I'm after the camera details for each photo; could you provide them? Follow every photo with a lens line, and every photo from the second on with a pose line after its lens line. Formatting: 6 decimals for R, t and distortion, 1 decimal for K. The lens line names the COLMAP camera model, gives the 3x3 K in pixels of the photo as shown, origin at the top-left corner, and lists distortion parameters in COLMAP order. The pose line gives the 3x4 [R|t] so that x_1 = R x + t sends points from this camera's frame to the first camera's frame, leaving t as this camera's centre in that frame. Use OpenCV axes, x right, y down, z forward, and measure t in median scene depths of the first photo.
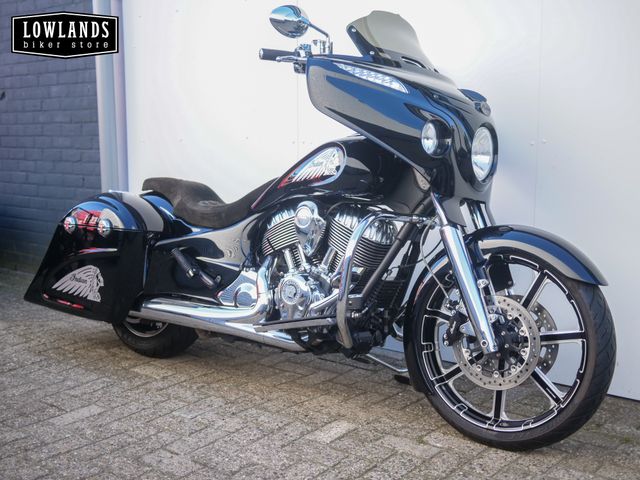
lens RADIAL K [[767.3, 0, 320.0], [0, 767.3, 240.0], [0, 0, 1]] dist [-0.005312, 0.000135]
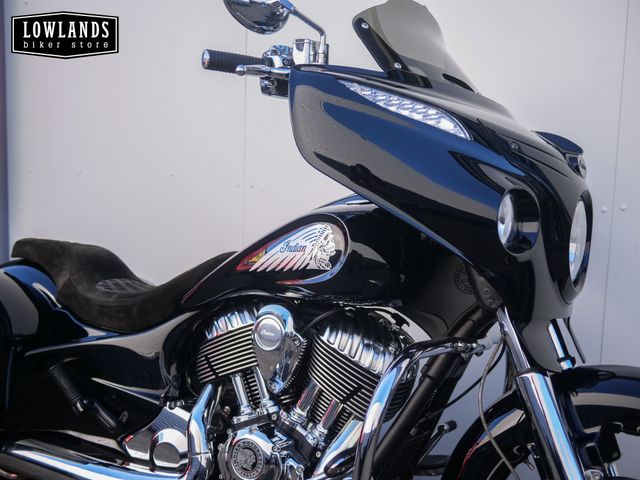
lens RADIAL K [[737.4, 0, 320.0], [0, 737.4, 240.0], [0, 0, 1]] dist [-0.018343, 0.035382]
pose [[0.993360, 0.014972, 0.114073, -0.049774], [-0.014377, 0.999878, -0.006030, -0.101191], [-0.114149, 0.004350, 0.993454, 0.425799]]
